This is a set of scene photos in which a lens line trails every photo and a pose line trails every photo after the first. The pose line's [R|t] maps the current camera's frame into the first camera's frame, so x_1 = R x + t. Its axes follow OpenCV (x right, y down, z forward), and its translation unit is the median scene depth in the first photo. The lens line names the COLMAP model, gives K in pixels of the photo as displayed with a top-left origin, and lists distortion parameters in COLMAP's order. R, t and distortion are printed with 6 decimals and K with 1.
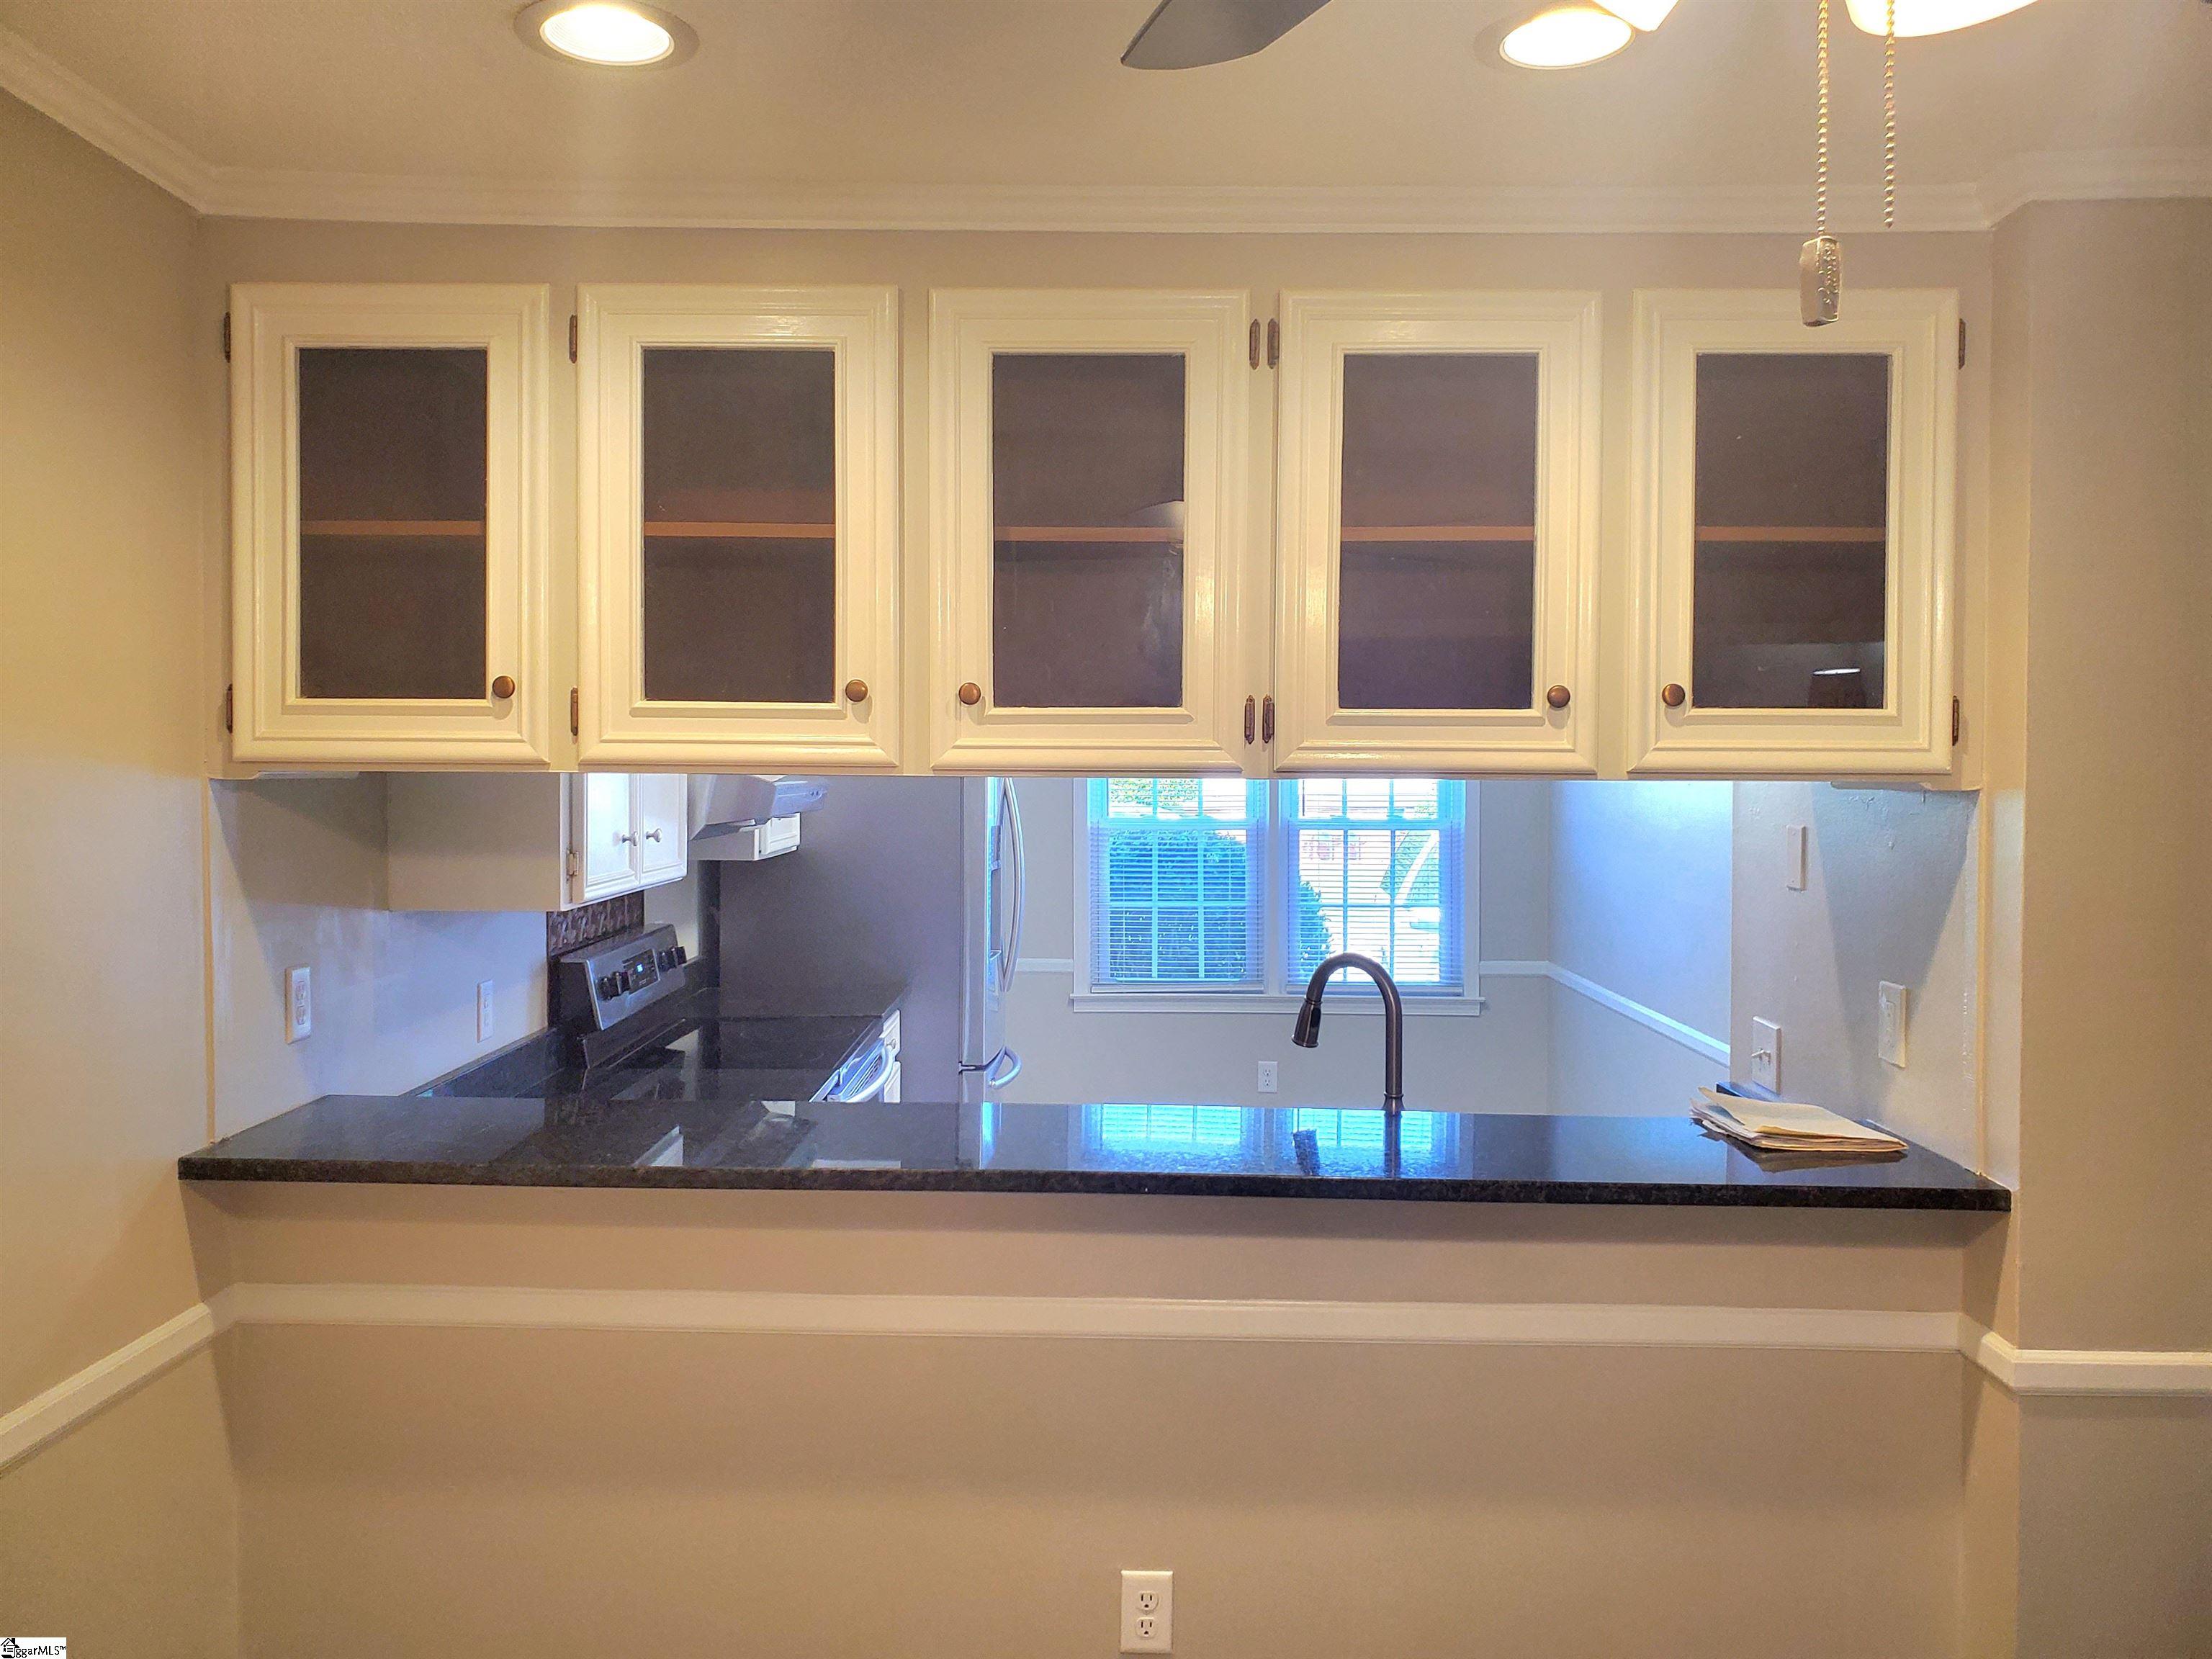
lens RADIAL K [[1847.1, 0, 1097.2], [0, 1847.1, 819.3], [0, 0, 1]] dist [0.001314, -0.003454]
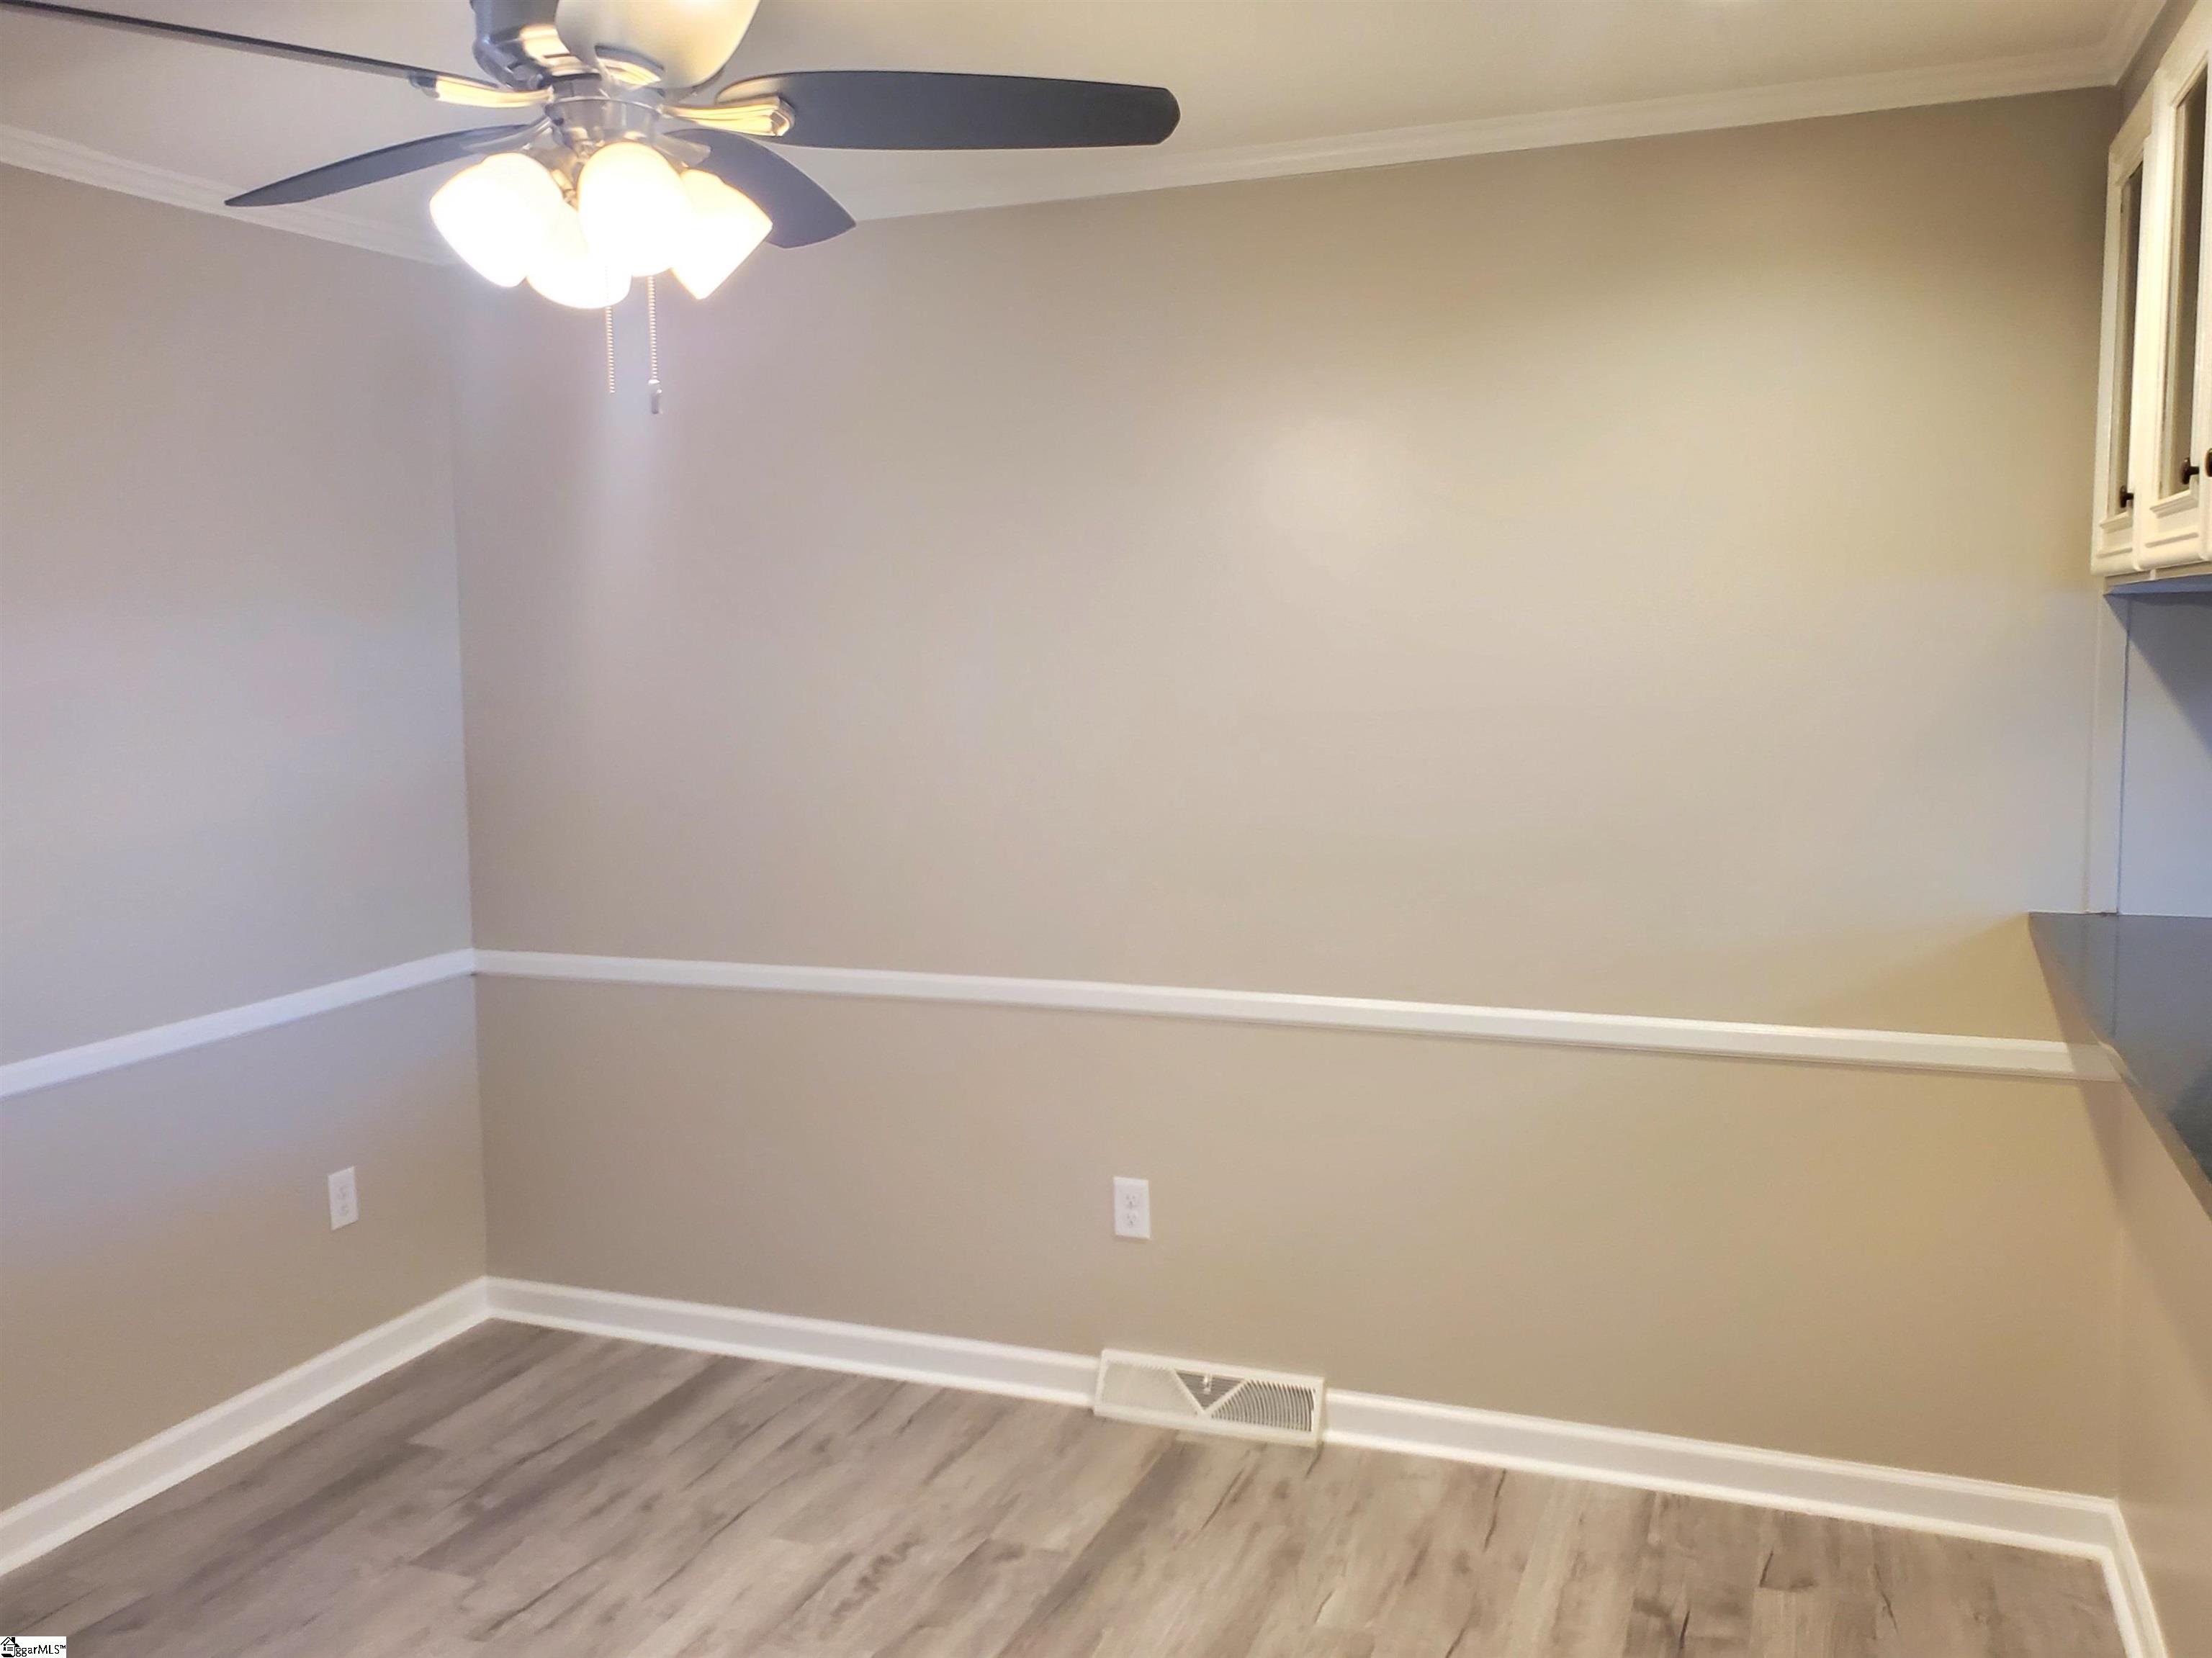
lens RADIAL K [[1846.9, 0, 1097.2], [0, 1846.9, 818.8], [0, 0, 1]] dist [0.001314, -0.003454]
pose [[-0.356262, 0.081107, -0.930859, 0.831279], [-0.033064, 0.994507, 0.099308, 0.020214], [0.933801, 0.066158, -0.351623, 0.821283]]
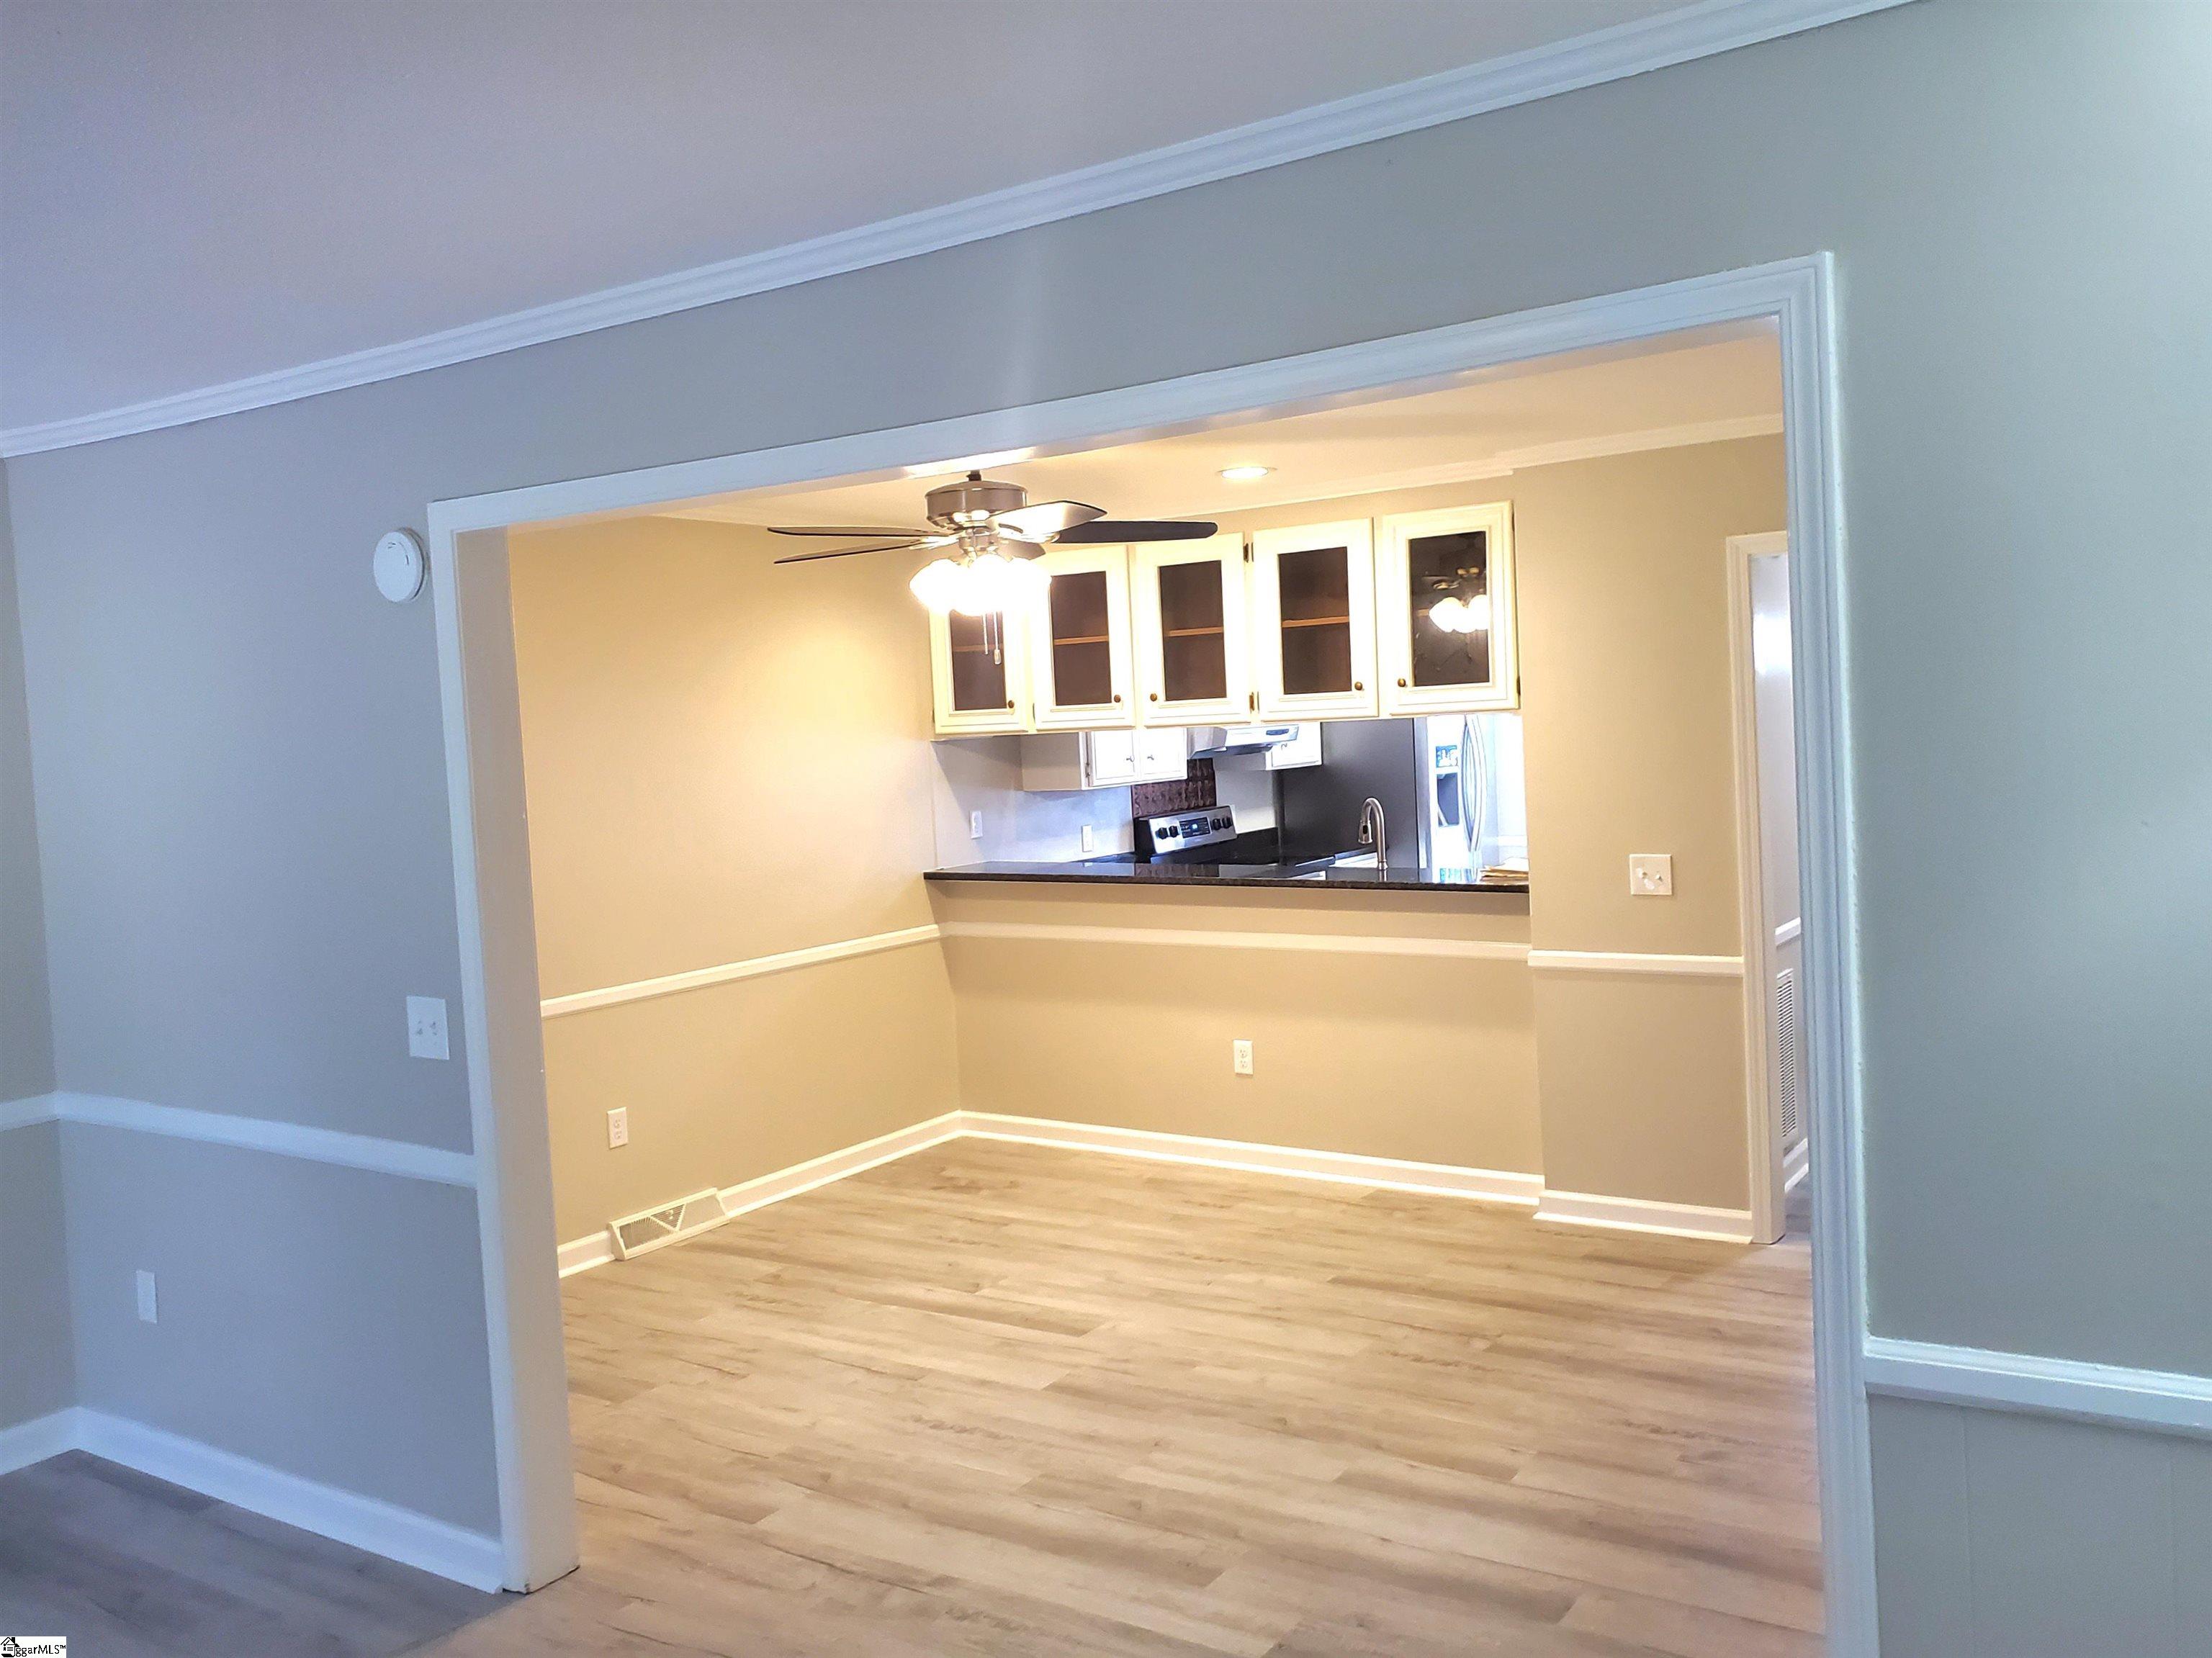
lens RADIAL K [[1846.9, 0, 1097.2], [0, 1846.9, 818.8], [0, 0, 1]] dist [0.001314, -0.003454]
pose [[0.832950, -0.017433, -0.553074, 1.295826], [0.031935, 0.999352, 0.016594, 0.058931], [0.552427, -0.031484, 0.832967, -1.225028]]
